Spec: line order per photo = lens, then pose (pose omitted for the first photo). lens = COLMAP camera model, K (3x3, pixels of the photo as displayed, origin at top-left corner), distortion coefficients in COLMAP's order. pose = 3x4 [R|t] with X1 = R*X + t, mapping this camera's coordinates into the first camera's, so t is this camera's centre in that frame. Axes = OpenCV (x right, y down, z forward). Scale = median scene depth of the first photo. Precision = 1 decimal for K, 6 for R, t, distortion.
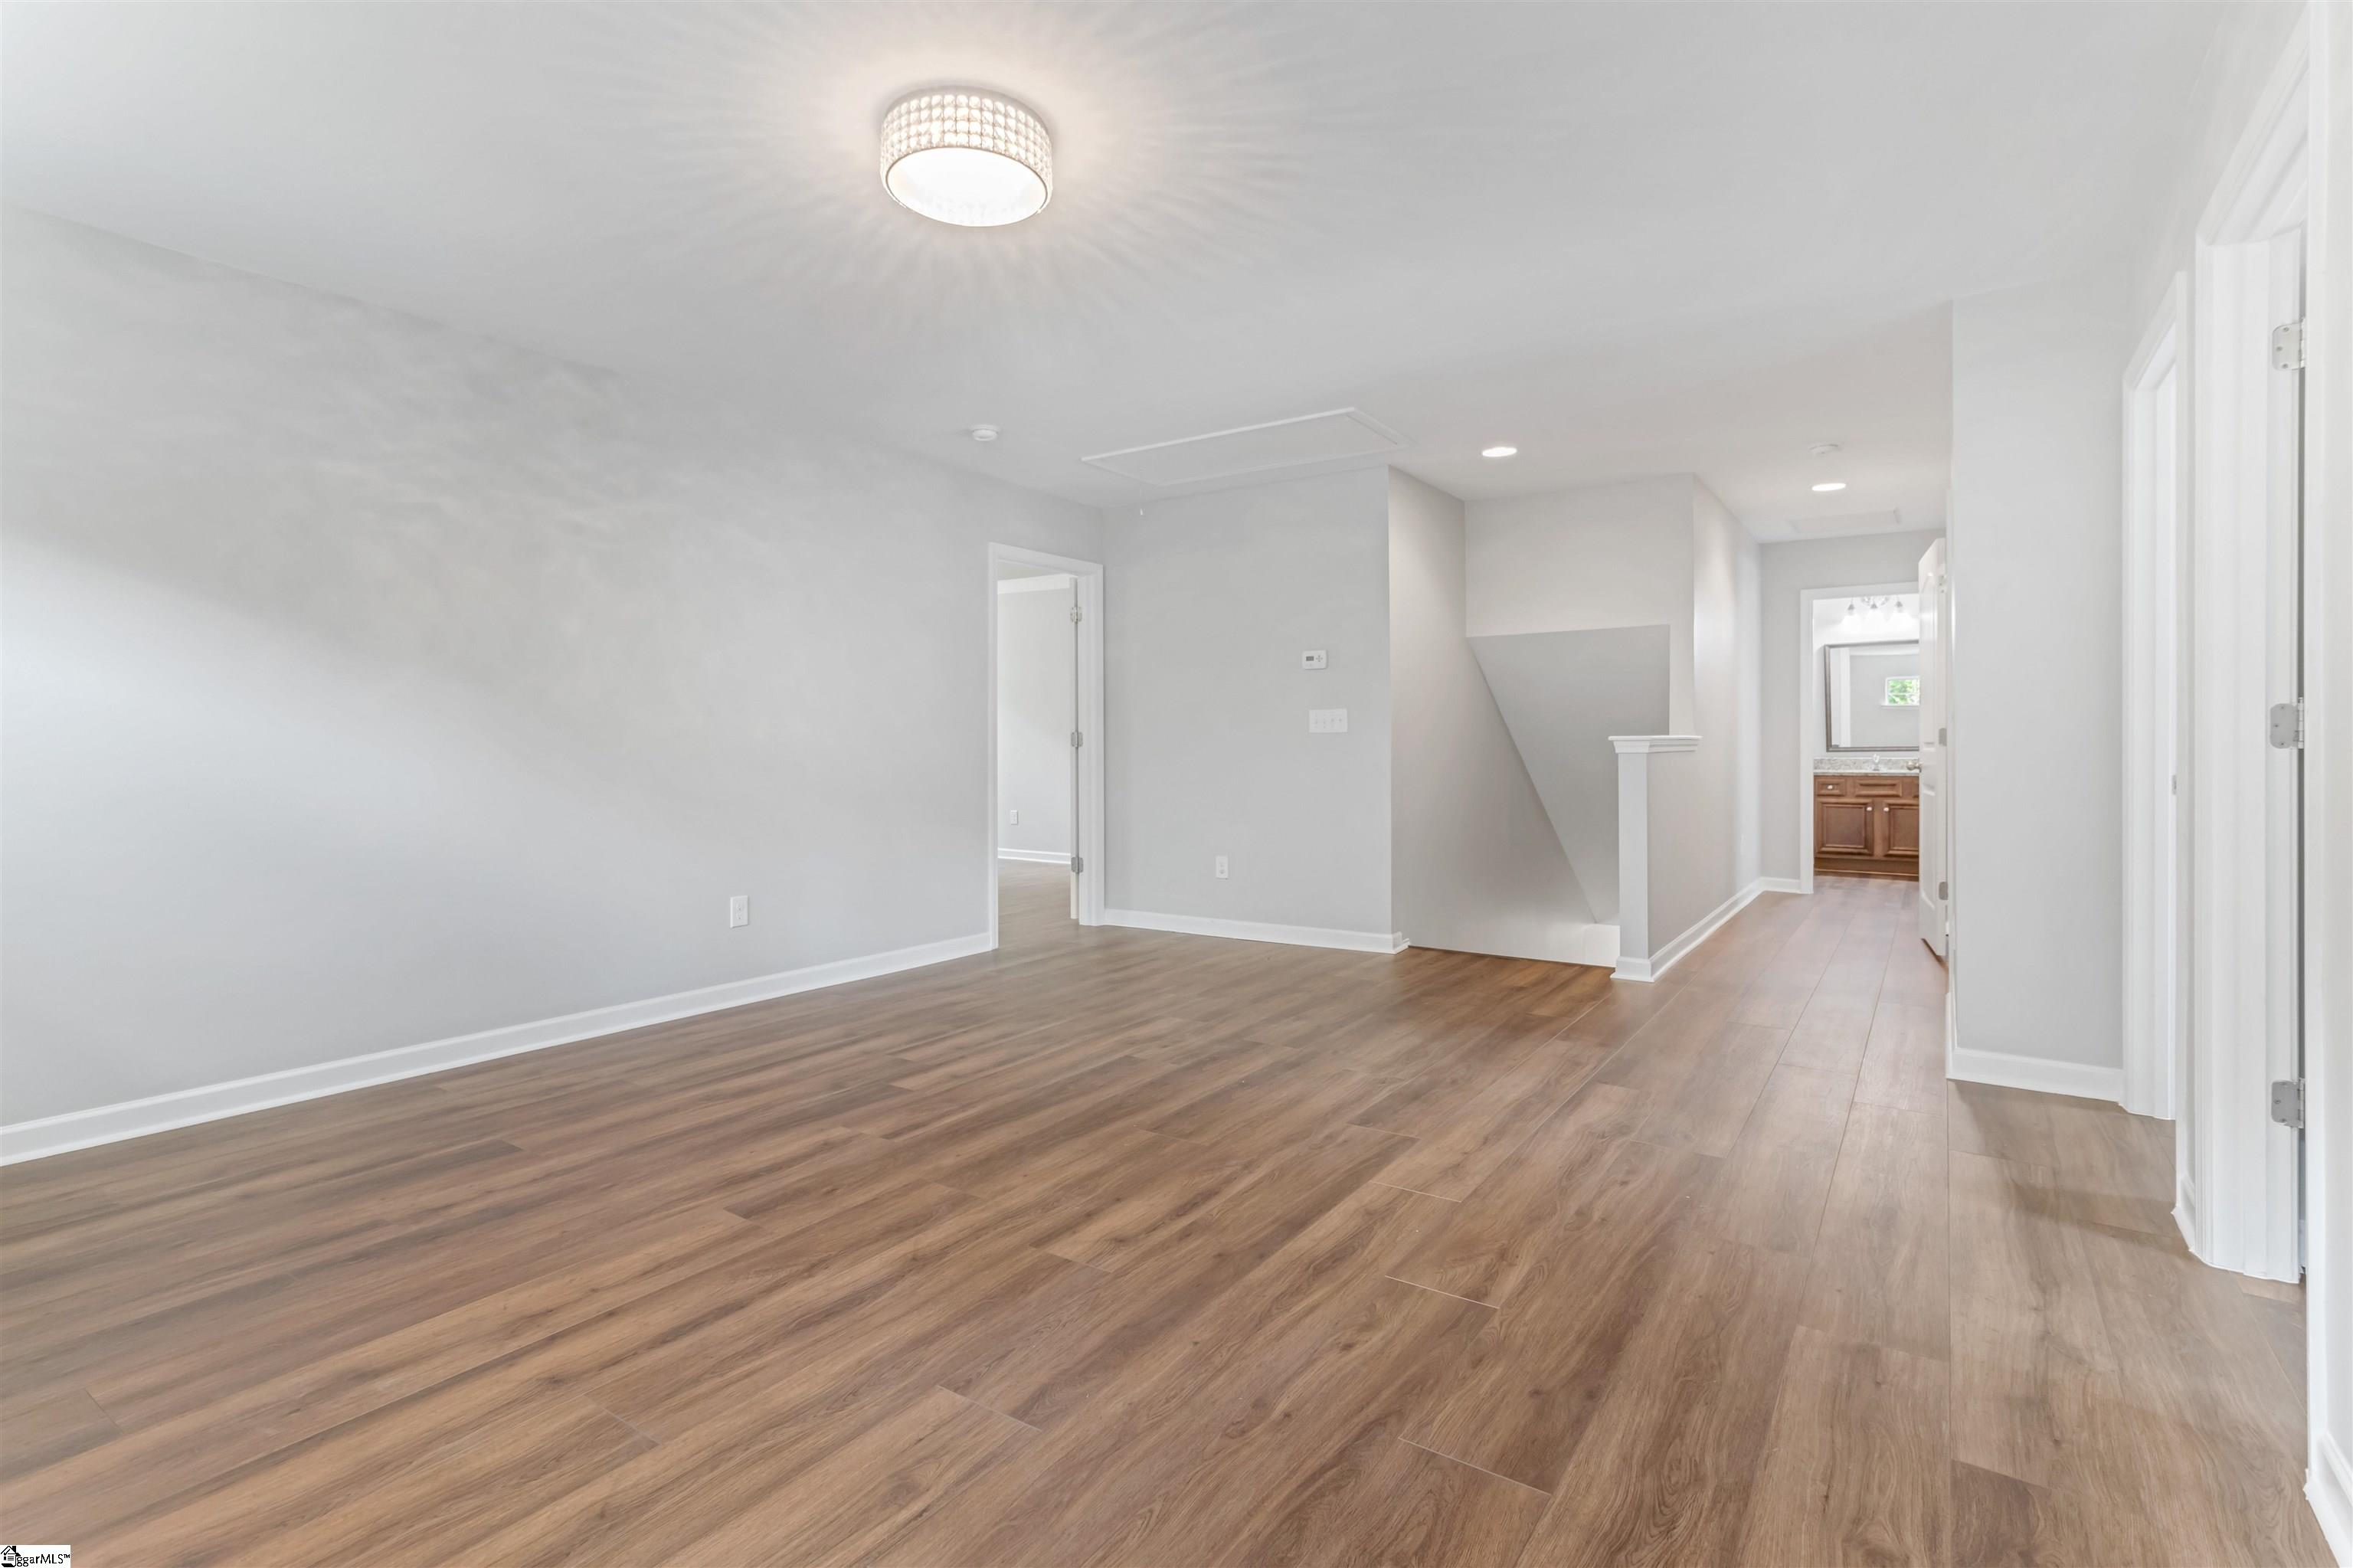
lens RADIAL K [[1131.3, 0, 1188.6], [0, 1131.3, 730.7], [0, 0, 1]] dist [0.011179, -0.000324]
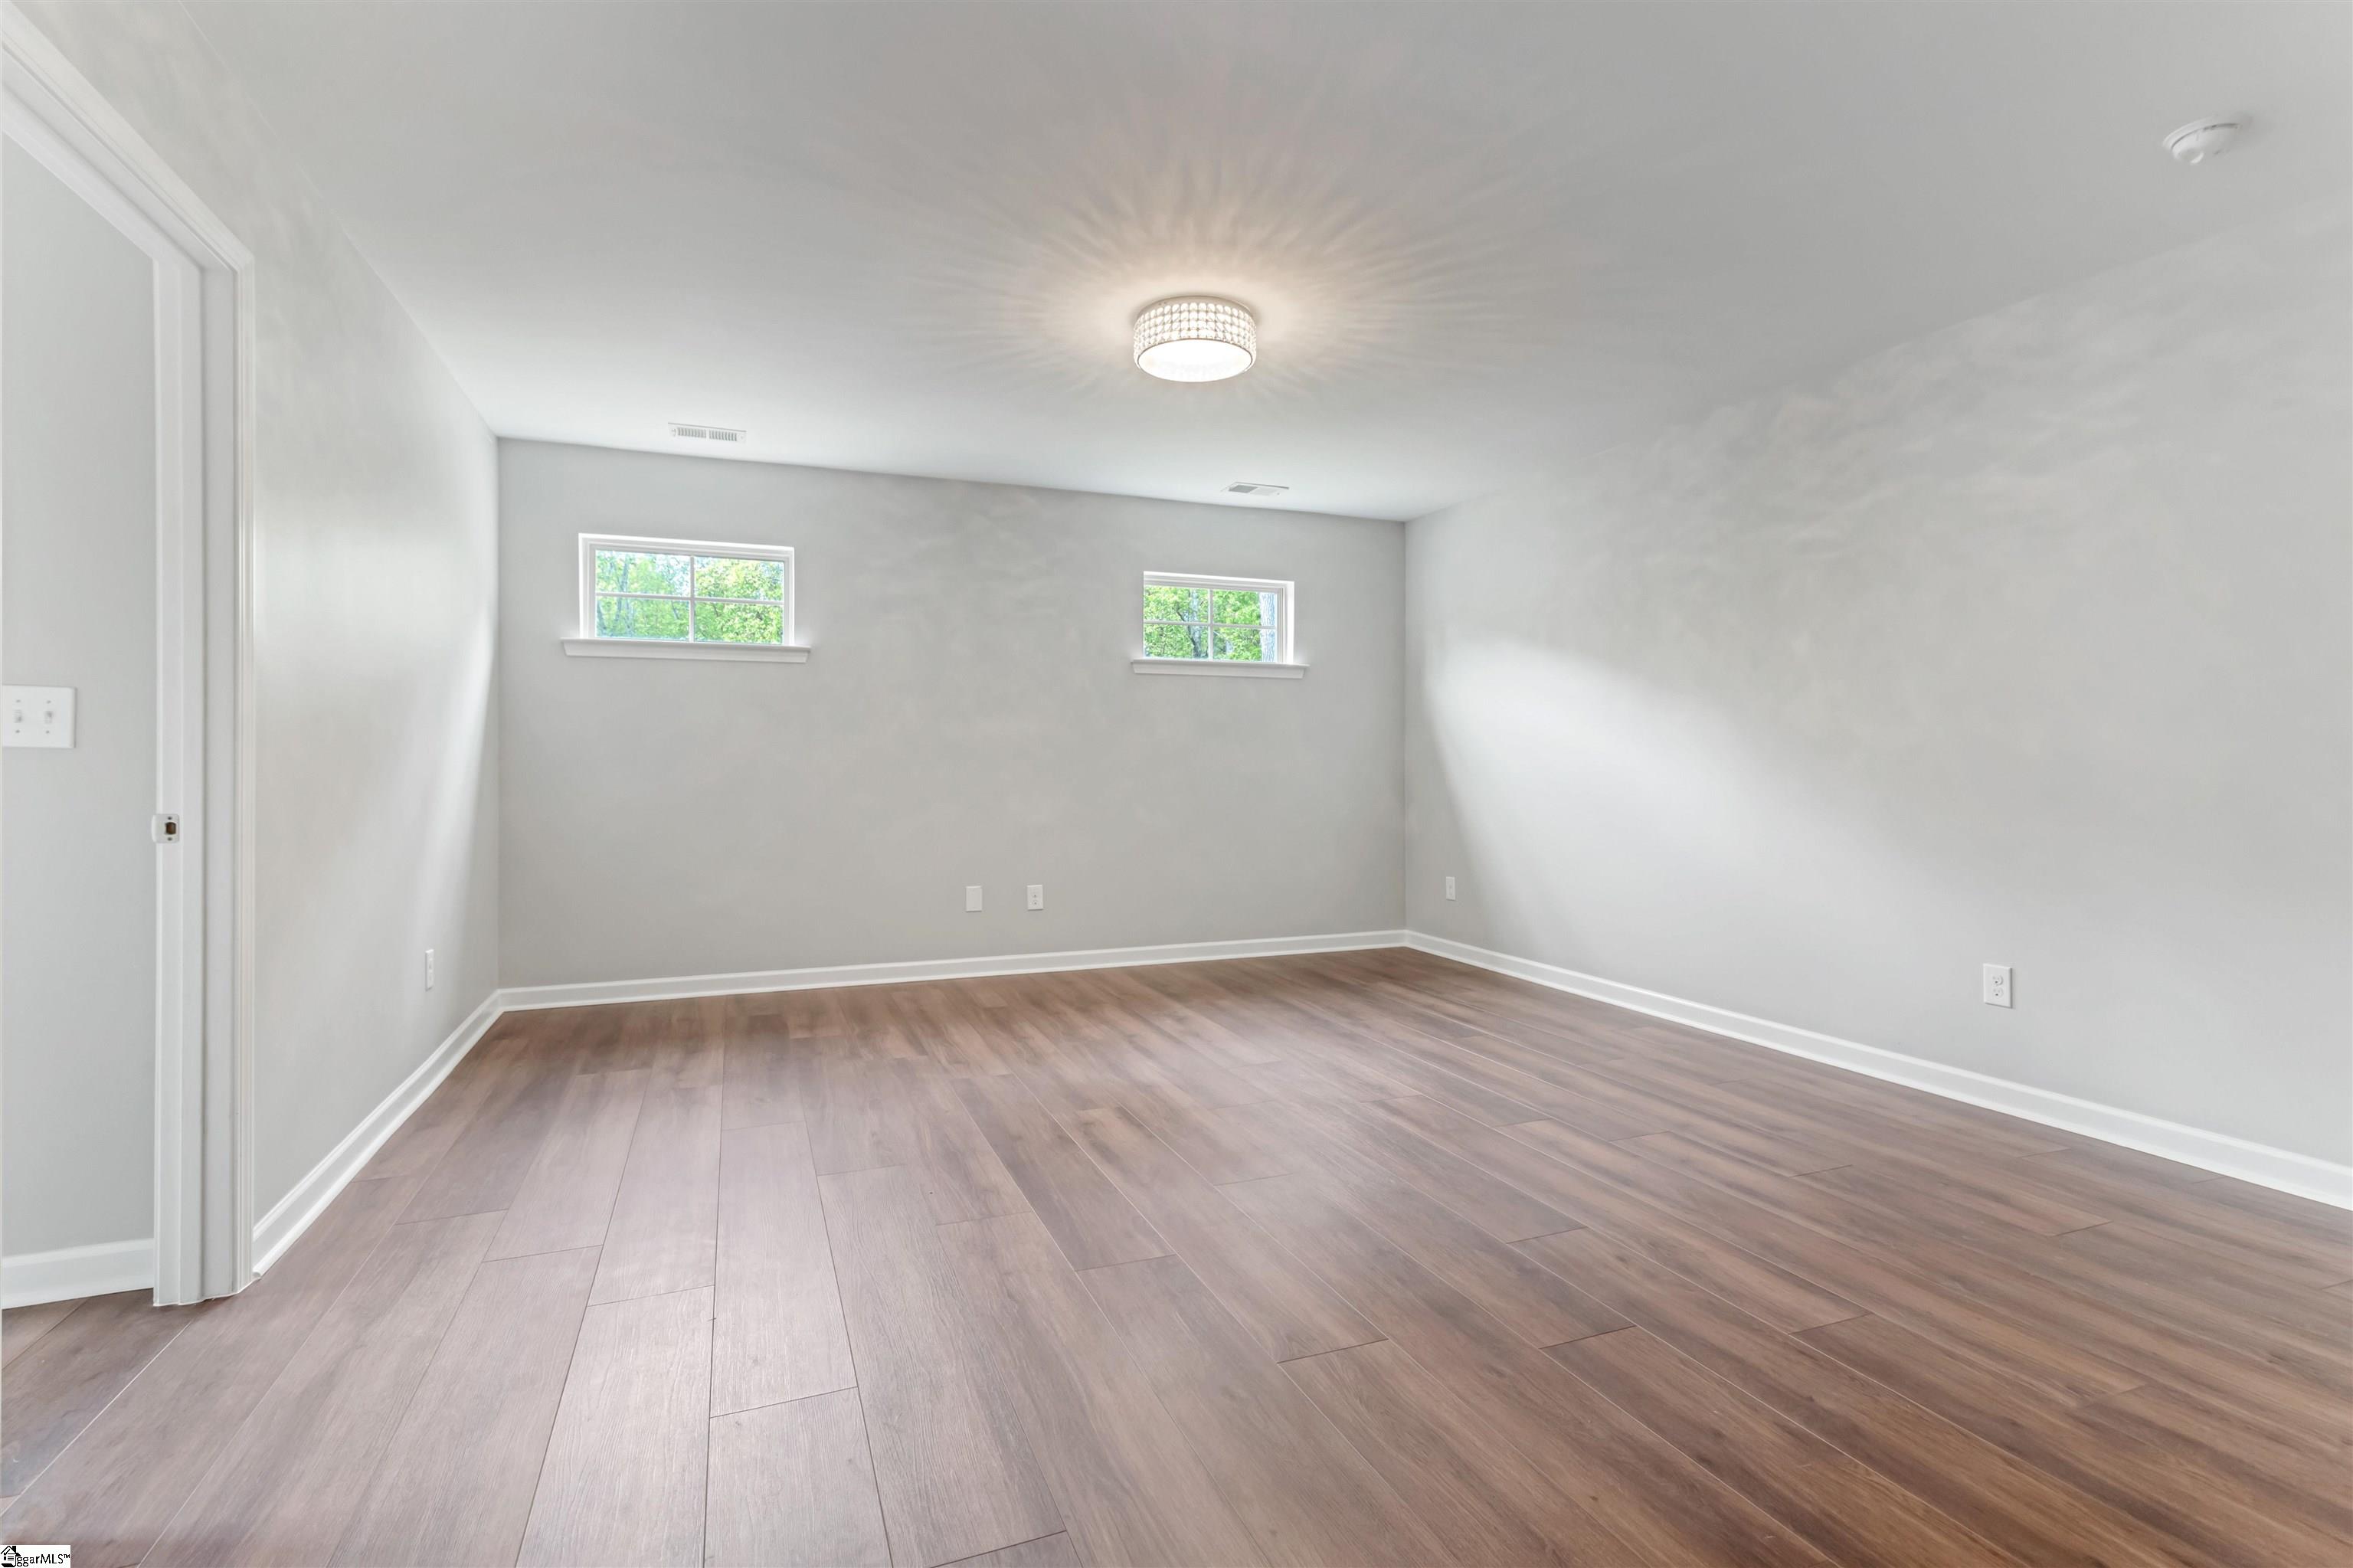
lens RADIAL K [[1131.3, 0, 1185.4], [0, 1131.3, 772.4], [0, 0, 1]] dist [0.011179, -0.000324]
pose [[-0.570130, 0.008936, -0.821506, 0.992276], [0.013216, 0.999911, 0.001705, 0.019904], [0.821448, -0.009885, -0.570198, 1.869960]]
